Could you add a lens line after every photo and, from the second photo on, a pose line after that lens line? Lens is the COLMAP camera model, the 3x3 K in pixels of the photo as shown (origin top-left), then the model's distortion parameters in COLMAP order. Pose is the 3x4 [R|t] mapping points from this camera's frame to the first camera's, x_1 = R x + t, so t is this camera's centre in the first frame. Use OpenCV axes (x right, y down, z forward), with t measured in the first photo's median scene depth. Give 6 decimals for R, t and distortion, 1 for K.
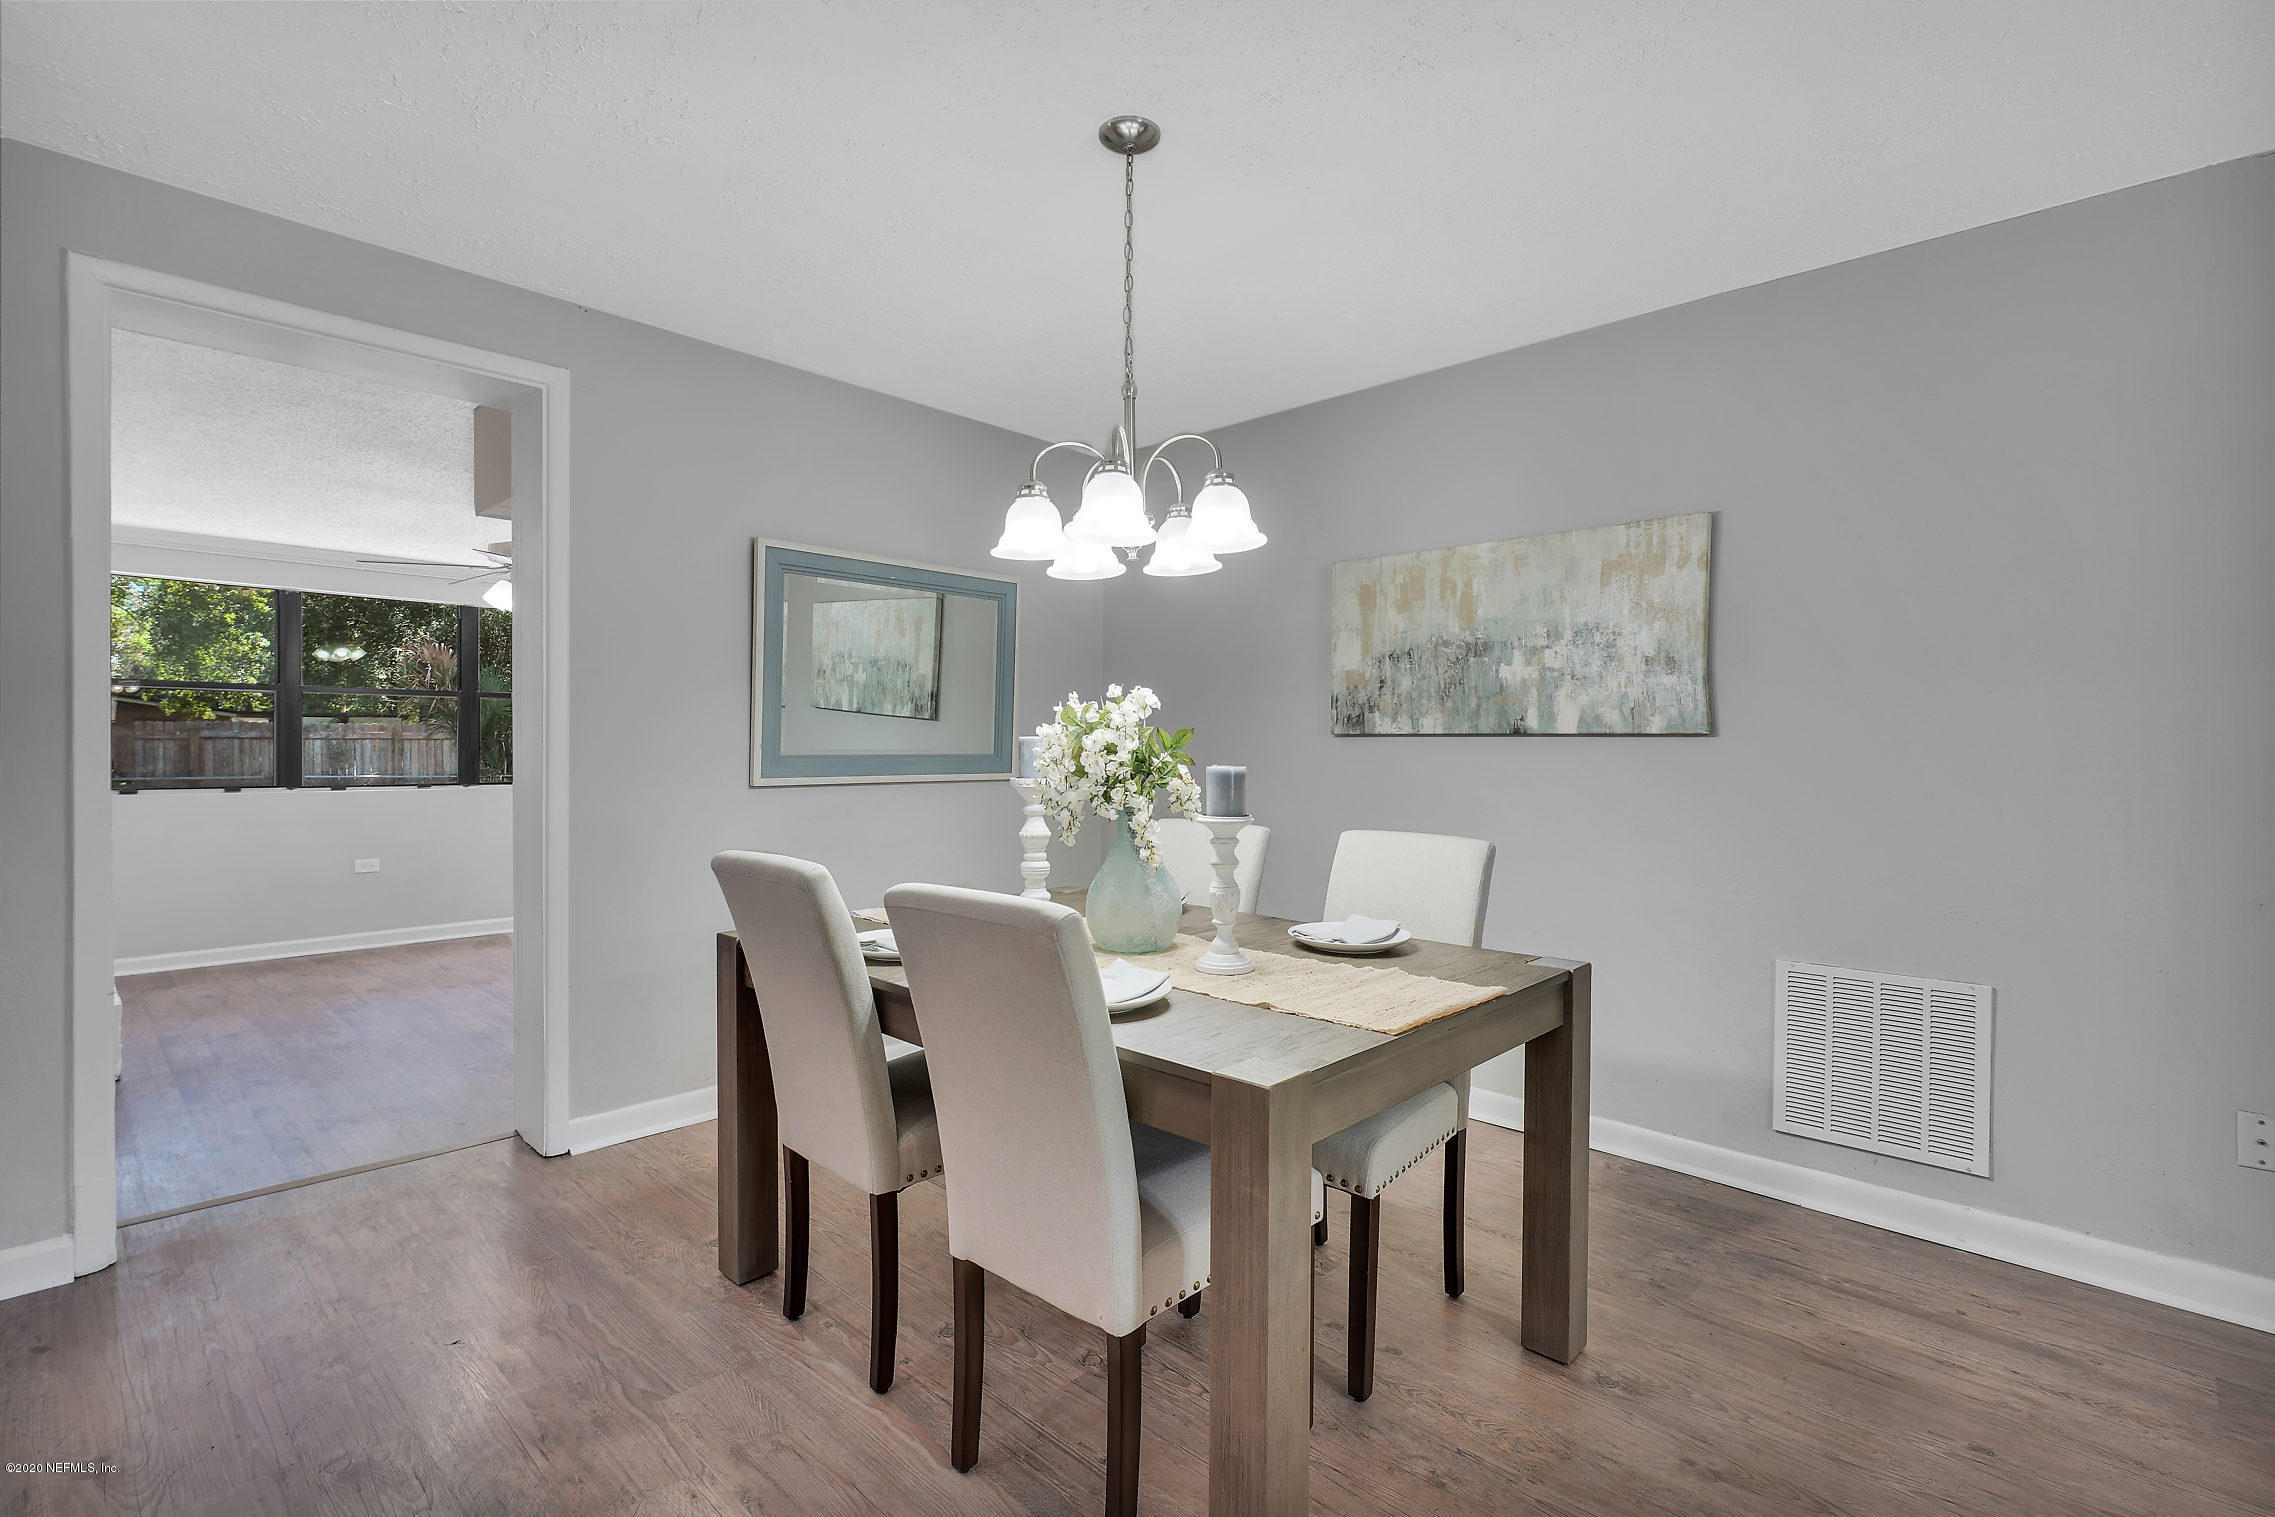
lens RADIAL K [[1042.2, 0, 1147.5], [0, 1042.2, 763.3], [0, 0, 1]] dist [-0.000349, -0.000101]
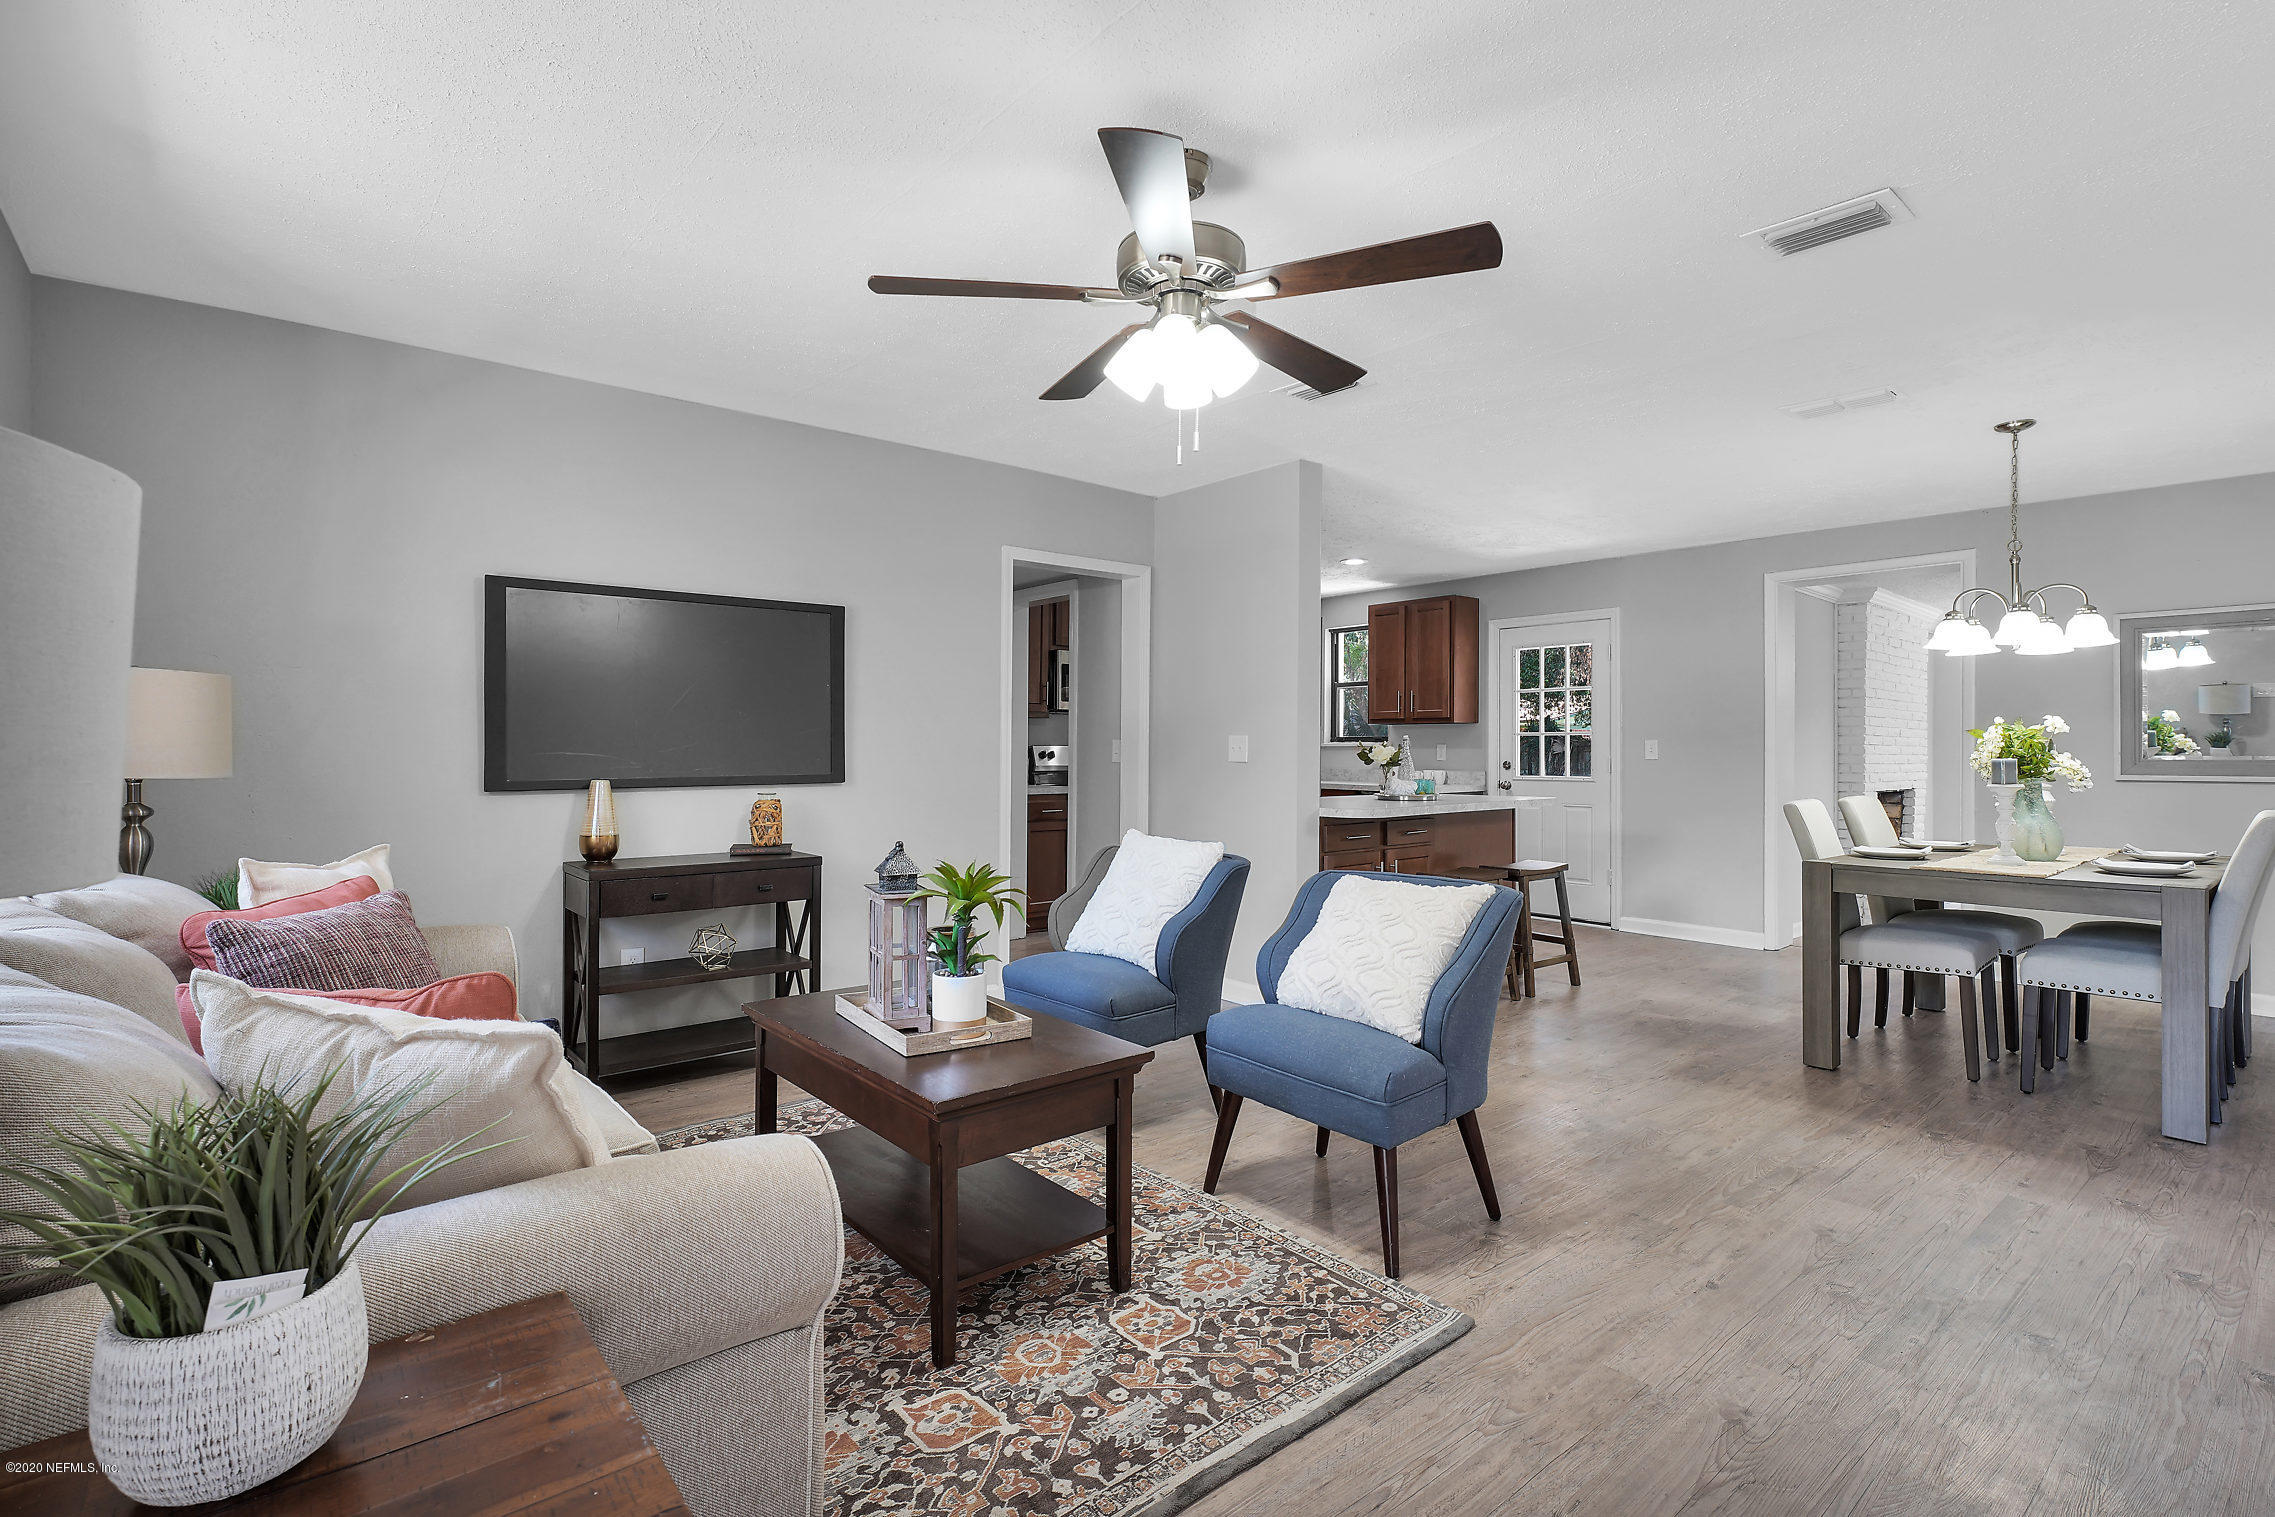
lens RADIAL K [[1071.6, 0, 1124.6], [0, 1071.6, 746.8], [0, 0, 1]] dist [0.000440, -0.000472]
pose [[-0.115890, -0.009861, -0.993213, 1.393527], [-0.022592, 0.999718, -0.007289, 0.022387], [0.993005, 0.021594, -0.116080, -0.249480]]
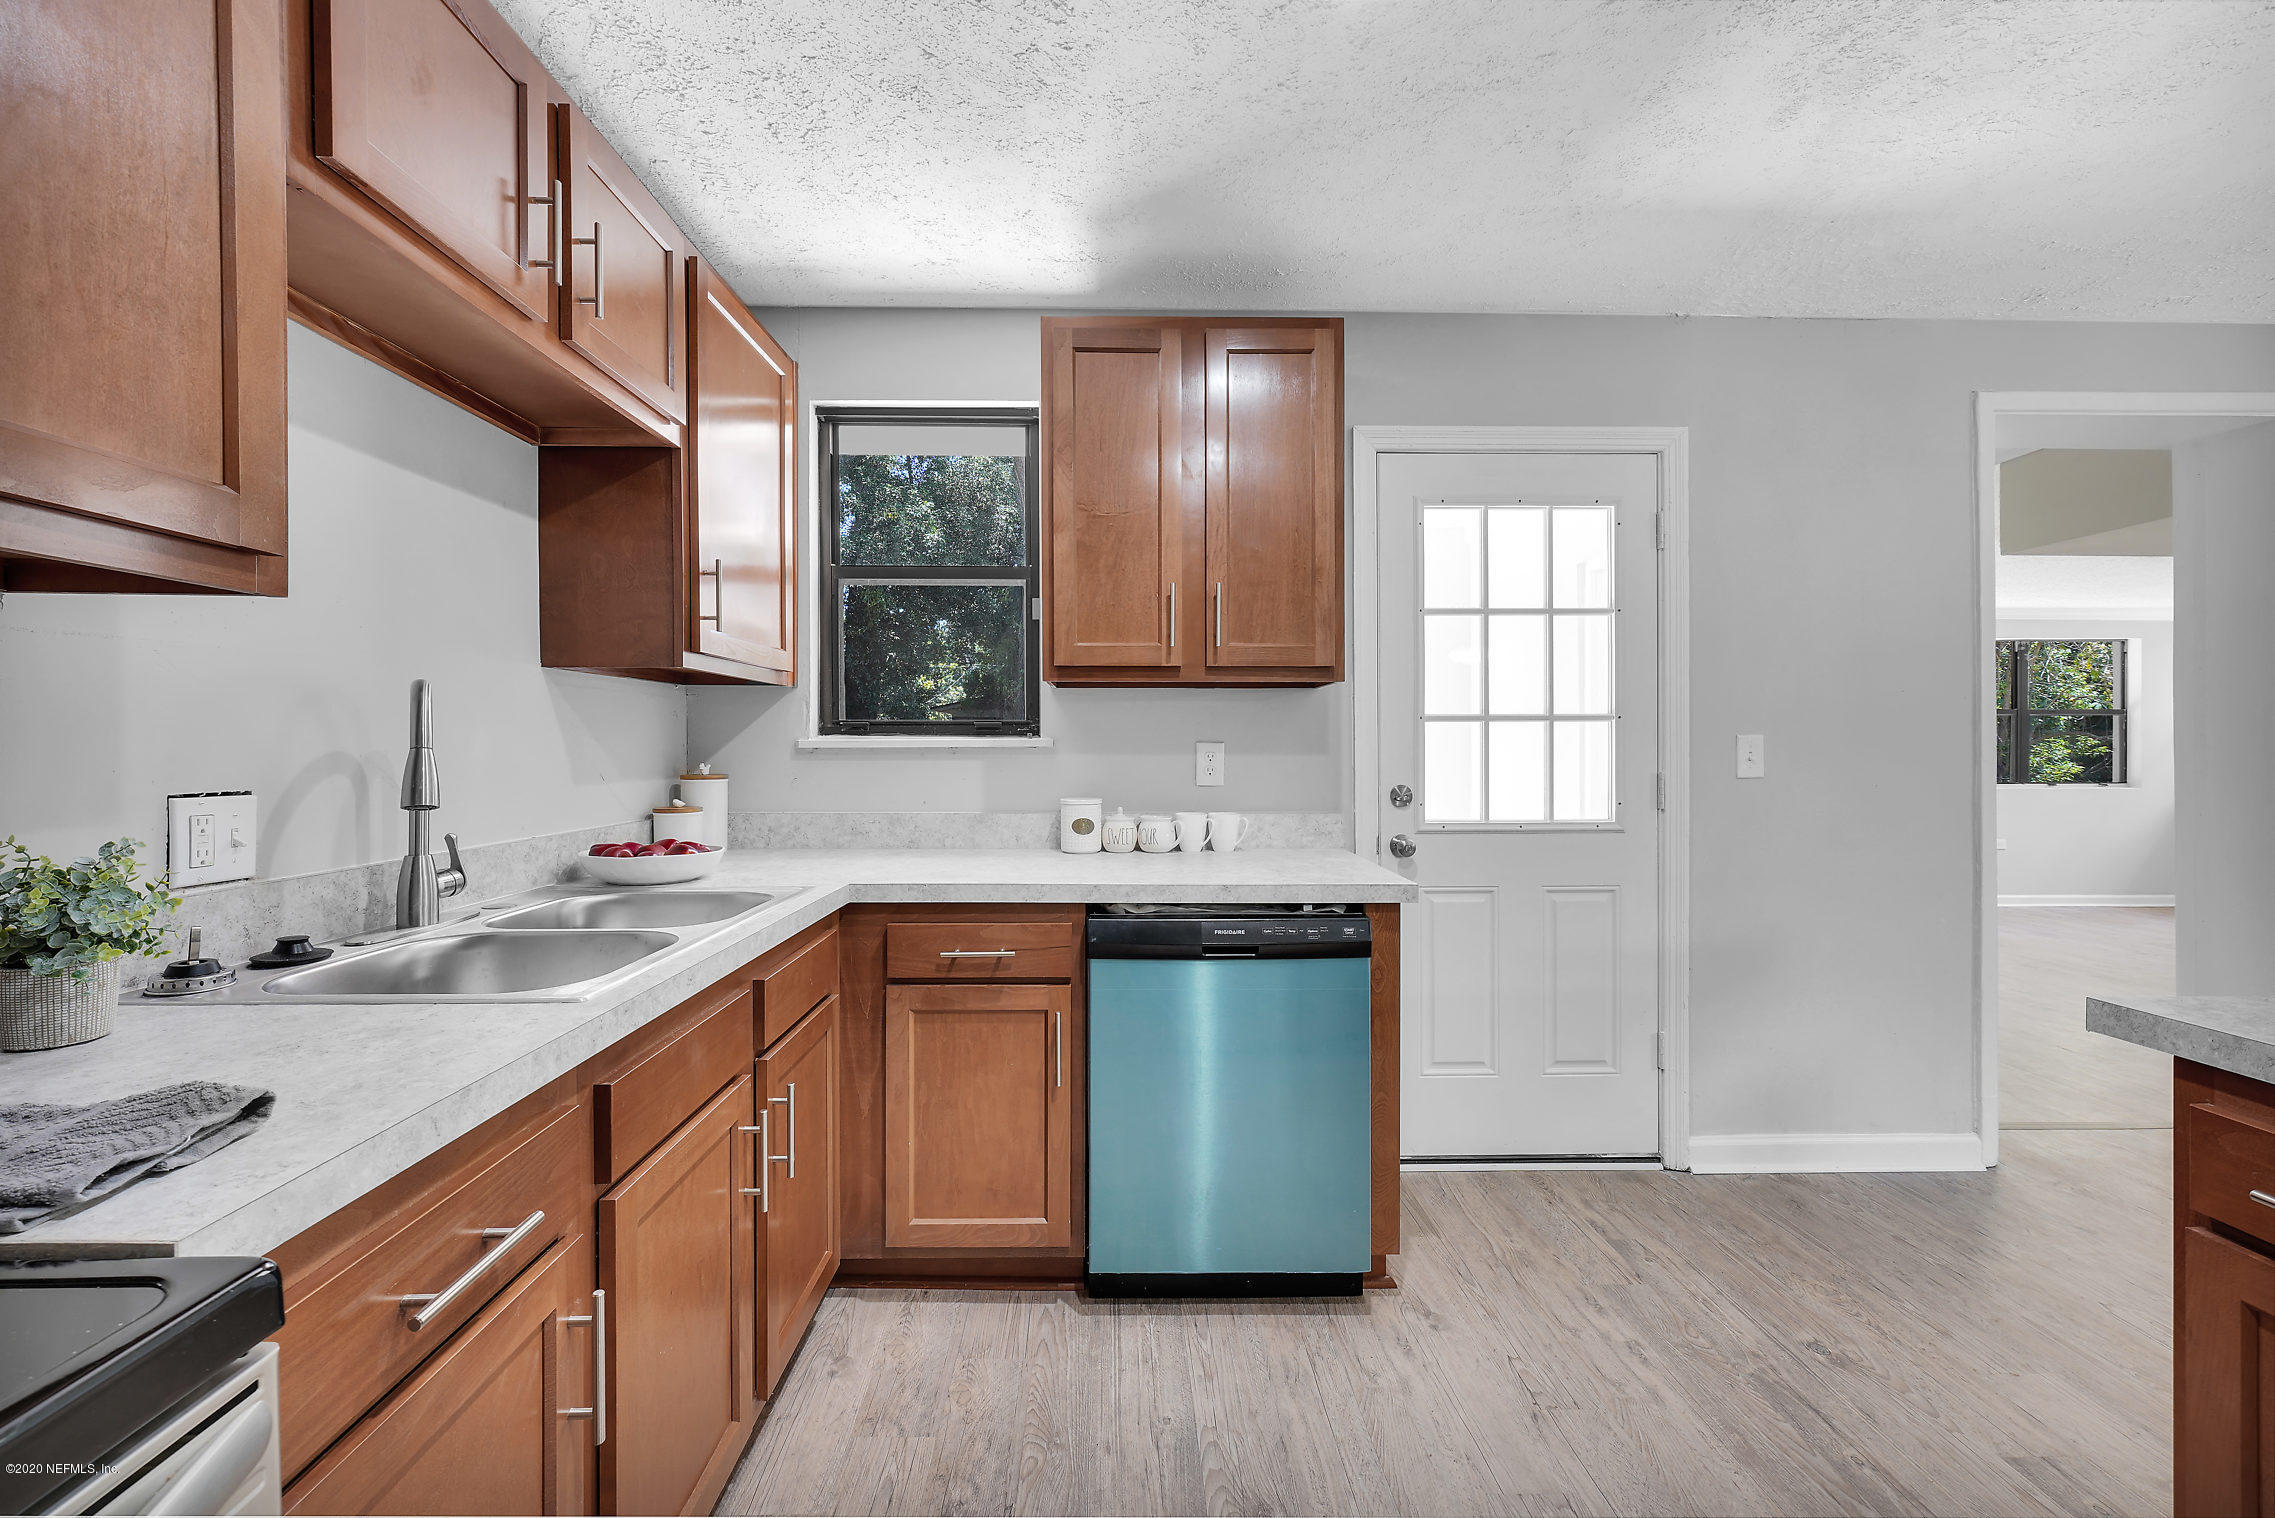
lens RADIAL K [[905.2, 0, 1125.6], [0, 905.2, 750.3], [0, 0, 1]] dist [0.000692, 0.000094]
pose [[0.702075, -0.005221, -0.712084, -0.693438], [-0.008675, 0.999836, -0.015884, 0.001137], [0.712051, 0.017329, 0.701914, -0.418684]]
